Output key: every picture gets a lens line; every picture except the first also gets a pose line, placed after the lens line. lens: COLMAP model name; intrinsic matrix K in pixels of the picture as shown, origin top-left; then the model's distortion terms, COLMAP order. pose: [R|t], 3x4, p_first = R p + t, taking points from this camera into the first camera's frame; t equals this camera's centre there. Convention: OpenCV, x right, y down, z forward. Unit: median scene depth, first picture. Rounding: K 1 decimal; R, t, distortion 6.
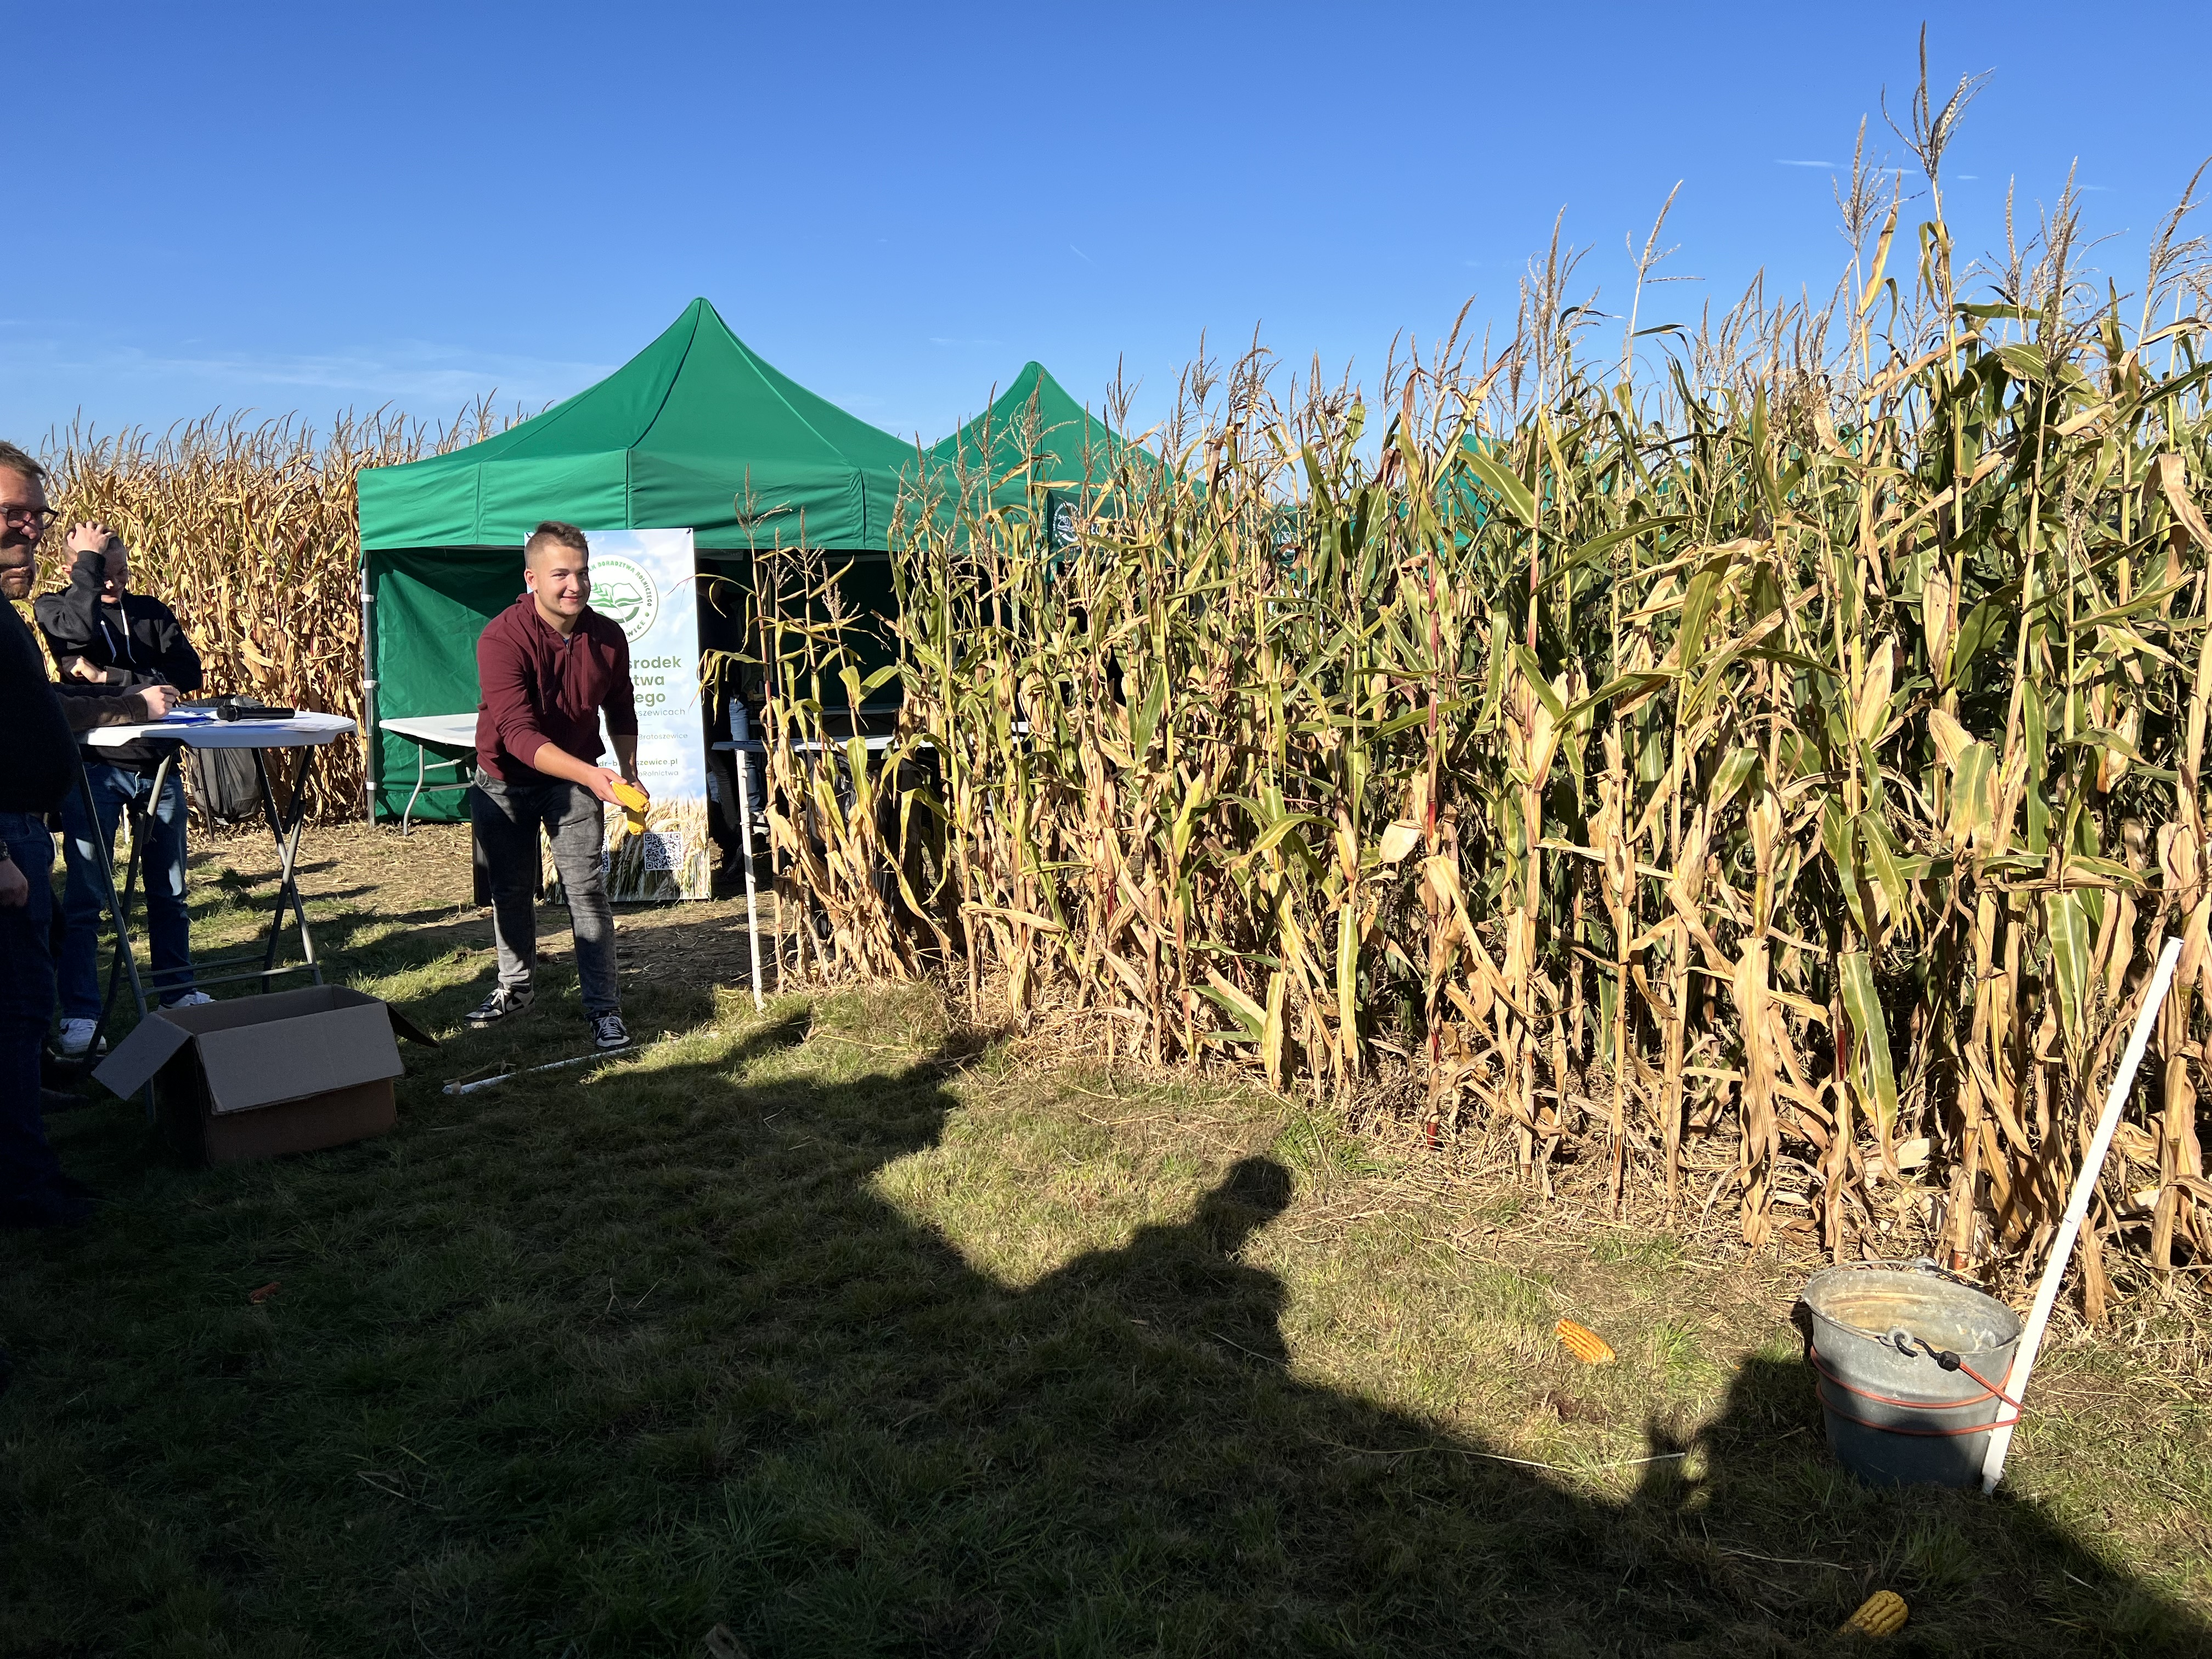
lens RADIAL K [[1666.3, 0, 1106.0], [0, 1666.3, 829.5], [0, 0, 1]] dist [0.074021, -0.178921]
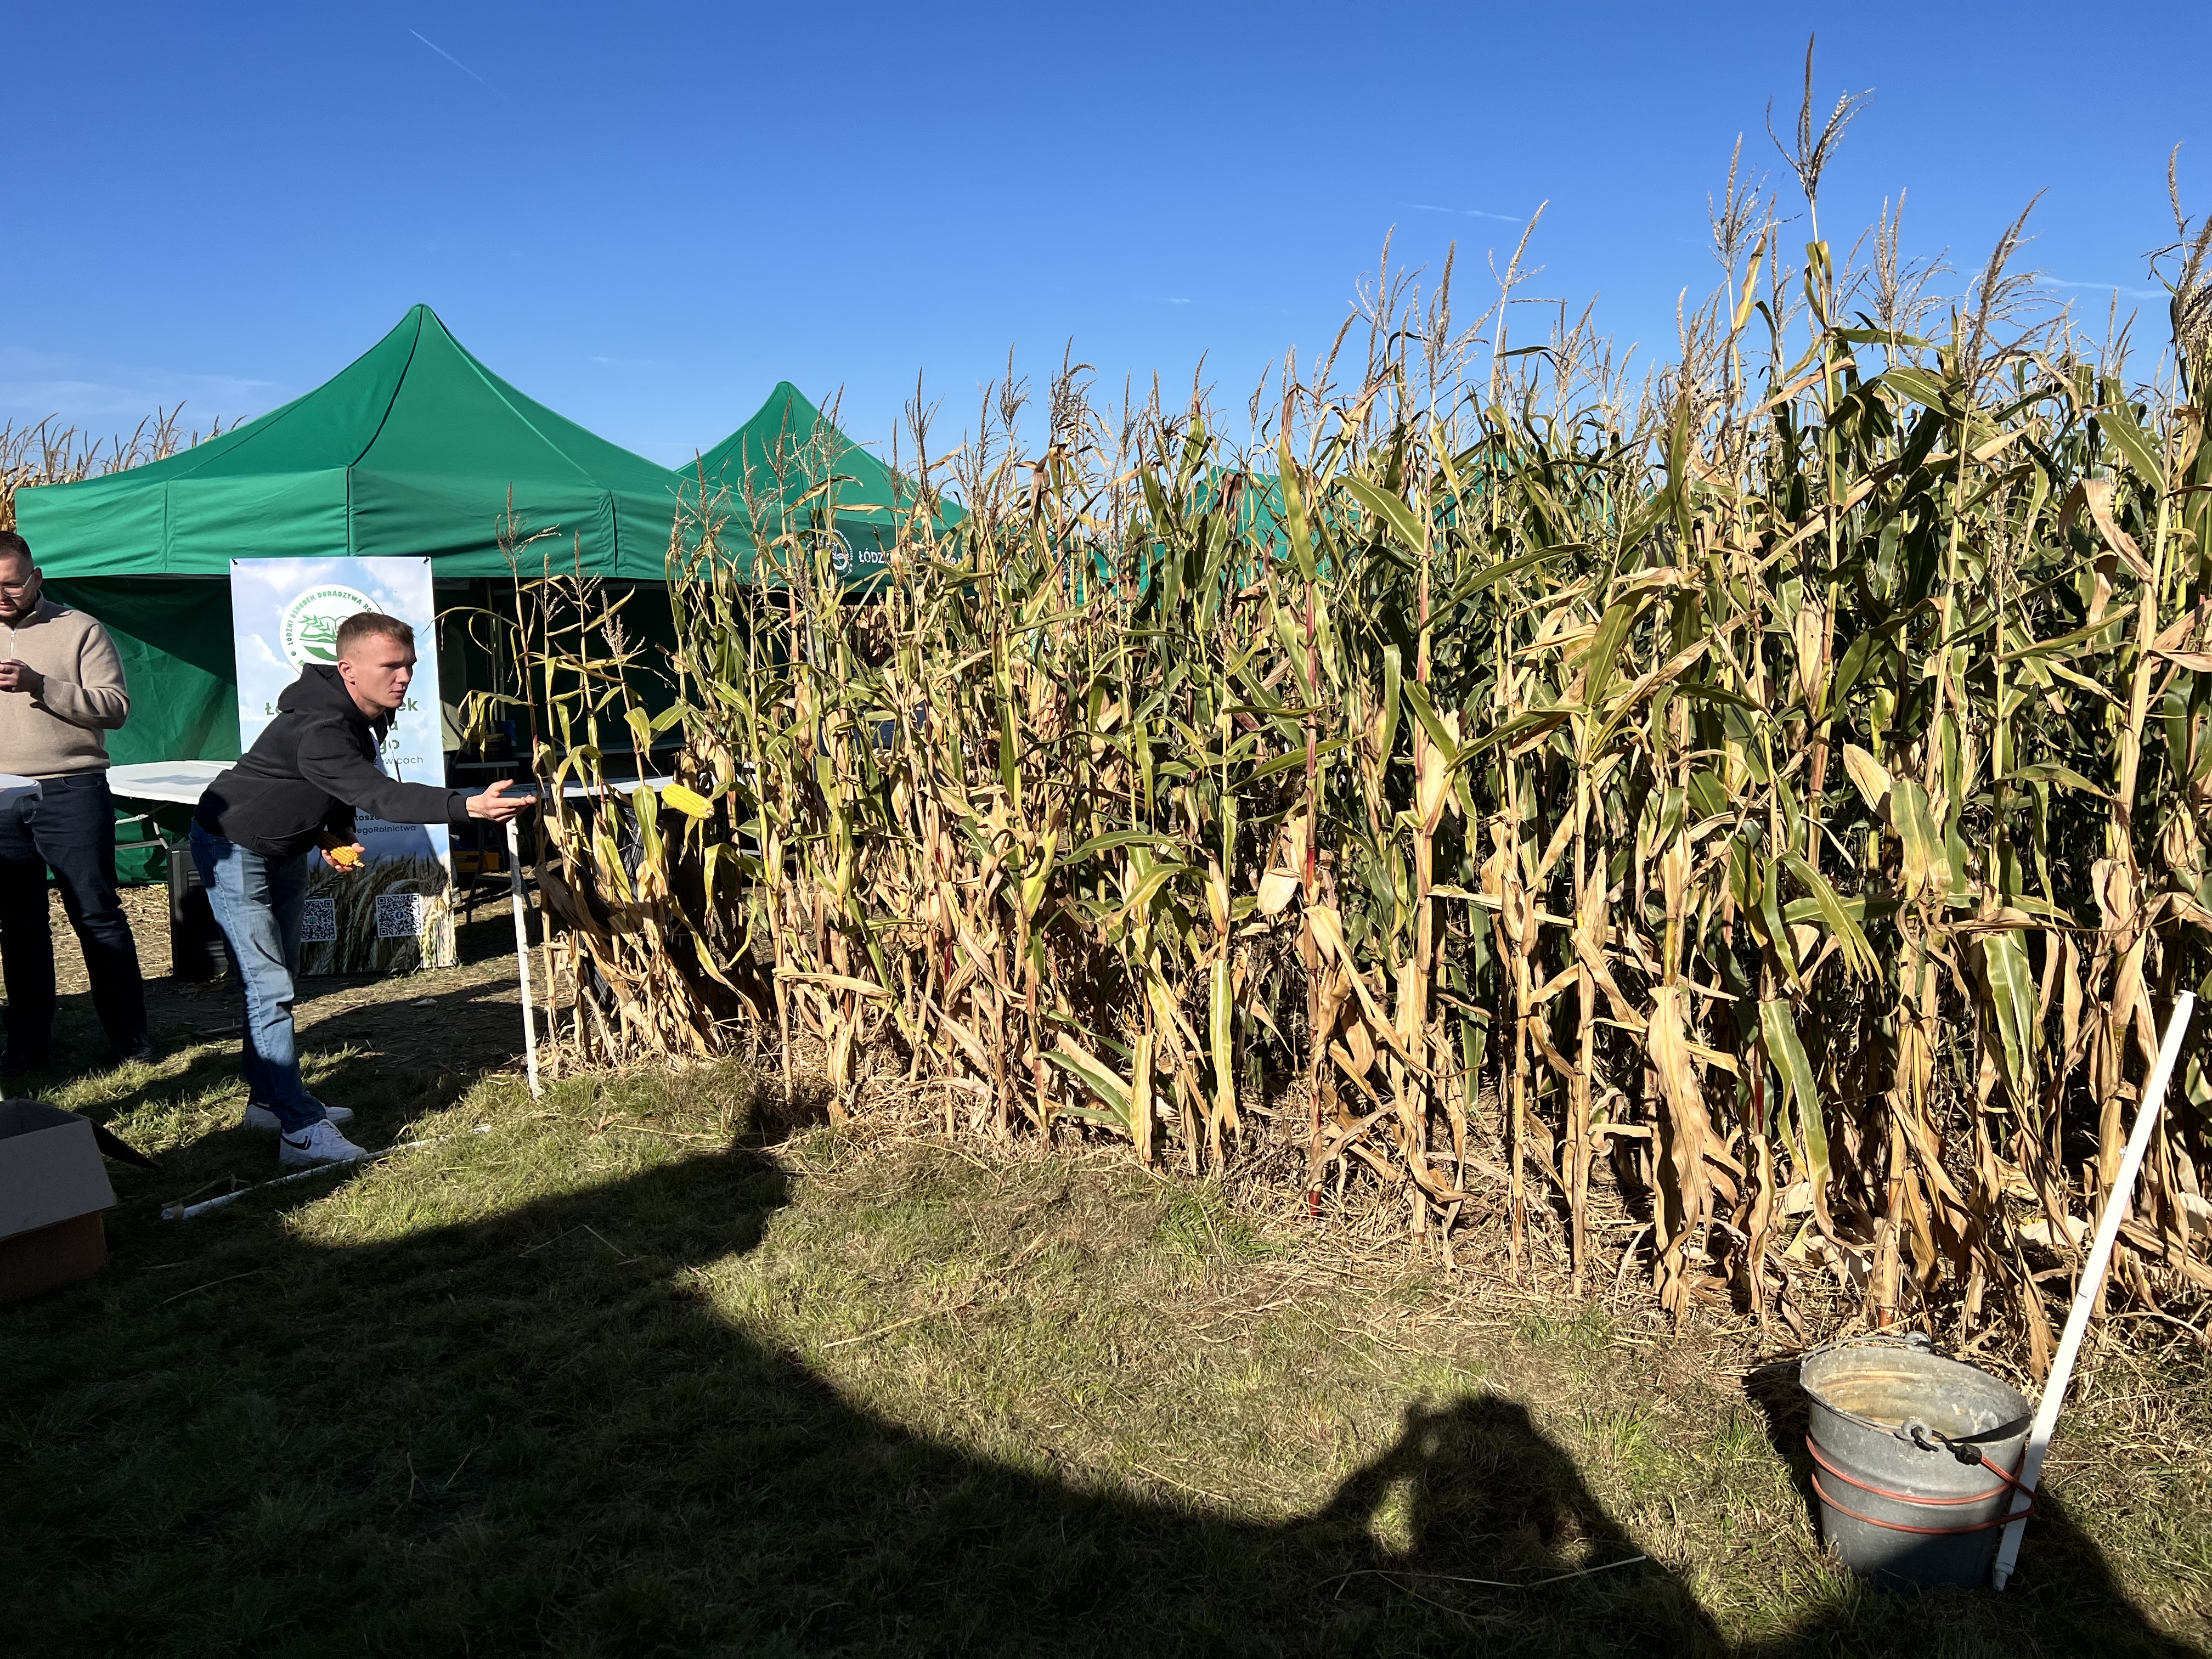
lens RADIAL K [[1659.5, 0, 1106.0], [0, 1659.5, 829.5], [0, 0, 1]] dist [0.030166, -0.050574]
pose [[0.986074, -0.023633, 0.164617, -0.066026], [0.026326, 0.999553, -0.014199, -0.016048], [-0.164208, 0.018335, 0.986255, 0.098607]]
